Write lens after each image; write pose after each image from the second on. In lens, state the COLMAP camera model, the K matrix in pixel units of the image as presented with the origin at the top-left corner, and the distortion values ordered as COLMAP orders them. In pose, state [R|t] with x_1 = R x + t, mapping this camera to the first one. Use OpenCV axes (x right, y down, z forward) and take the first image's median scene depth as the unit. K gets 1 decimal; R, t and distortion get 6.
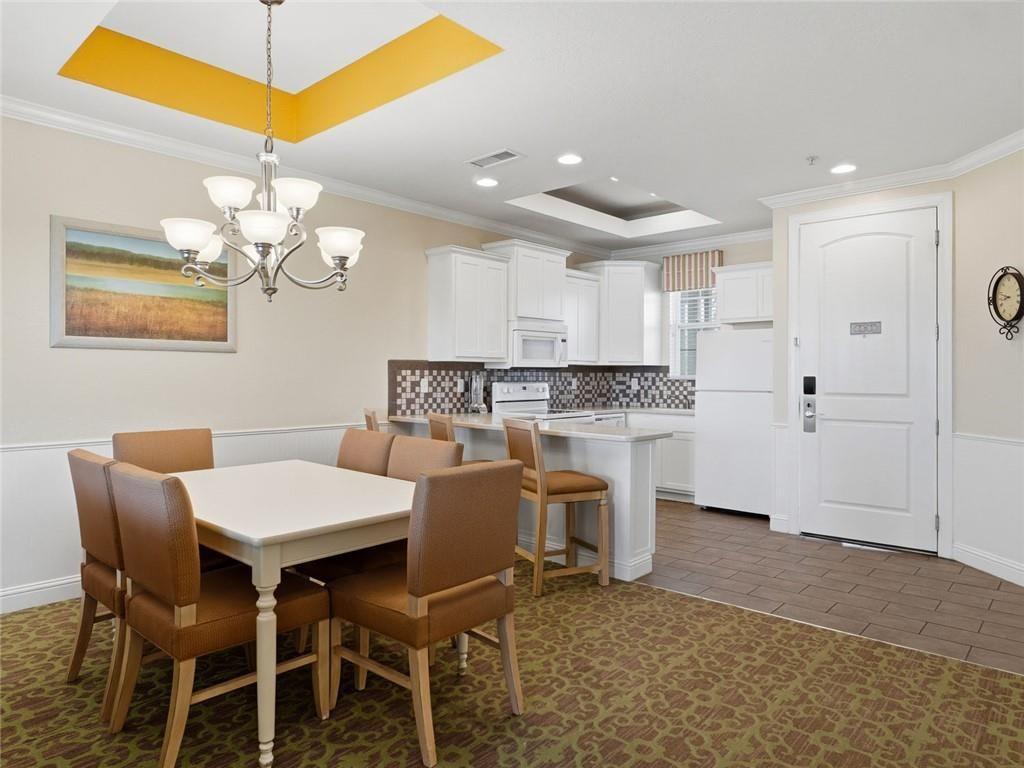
lens RADIAL K [[683.7, 0, 508.9], [0, 683.7, 368.3], [0, 0, 1]] dist [0.009619, 0.004098]
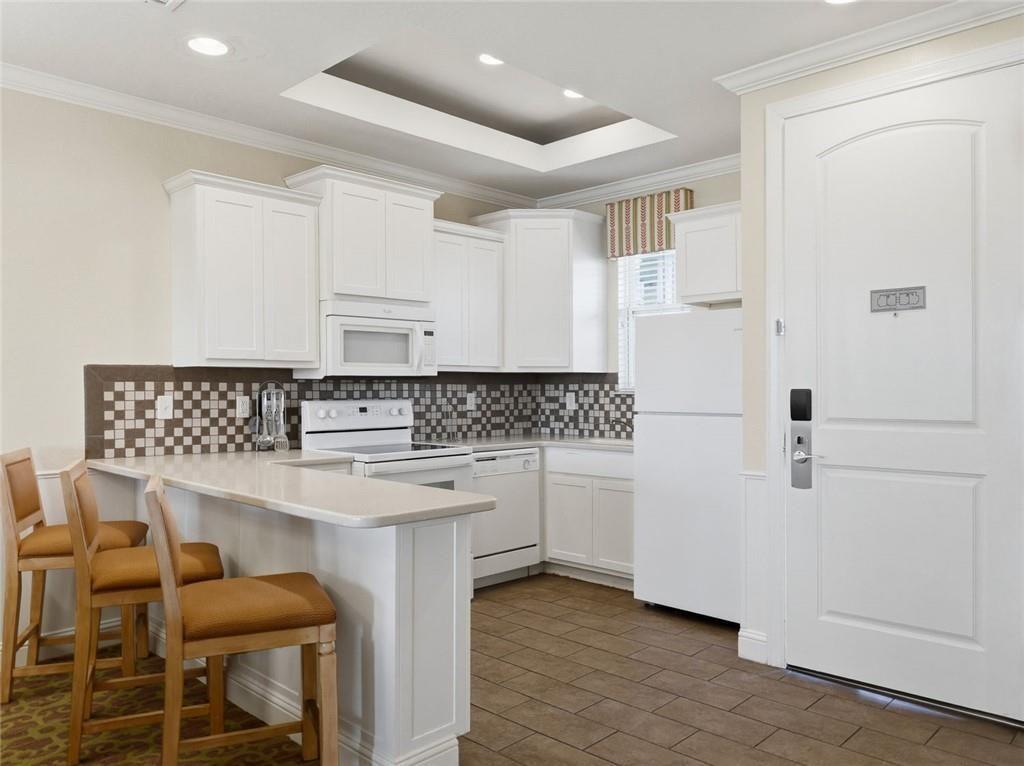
lens RADIAL K [[792.8, 0, 510.6], [0, 792.8, 384.6], [0, 0, 1]] dist [0.002372, 0.009681]
pose [[0.998848, -0.005724, -0.047642, 0.205252], [0.006027, 0.999962, 0.006224, 0.002601], [0.047604, -0.006504, 0.998845, 0.300889]]
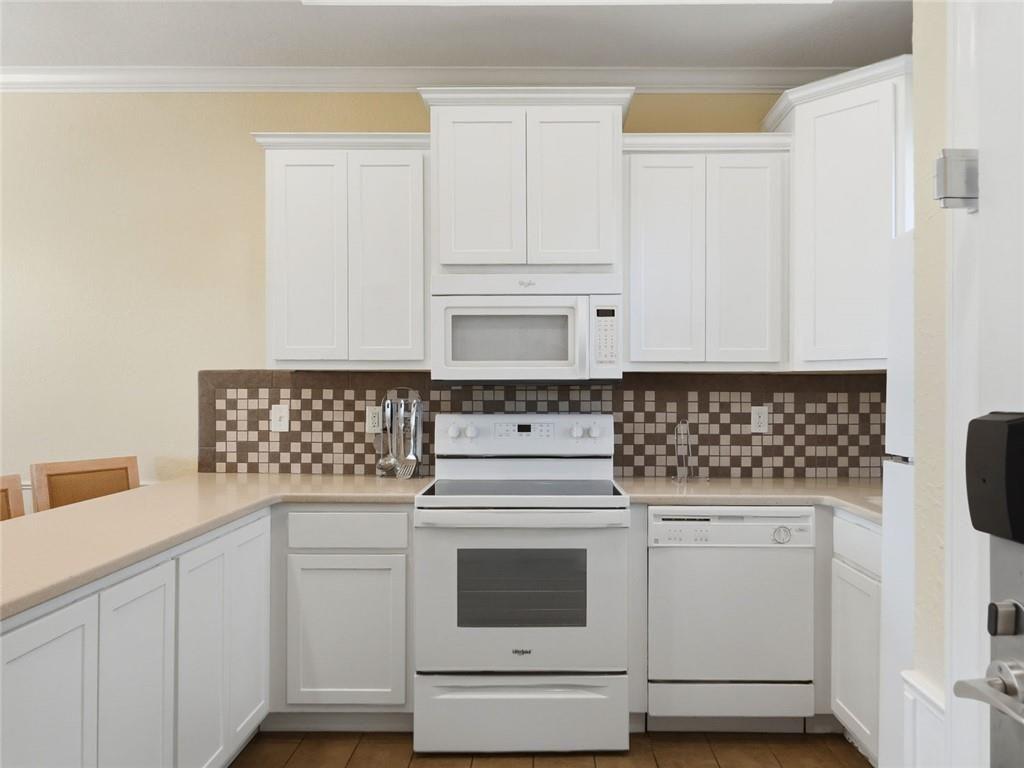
lens RADIAL K [[791.3, 0, 517.7], [0, 791.3, 391.5], [0, 0, 1]] dist [-0.001043, 0.000933]
pose [[0.654120, -0.004518, -0.756377, 0.432191], [0.007653, 0.999971, 0.000645, 0.005649], [0.756352, -0.006210, 0.654136, 0.709114]]
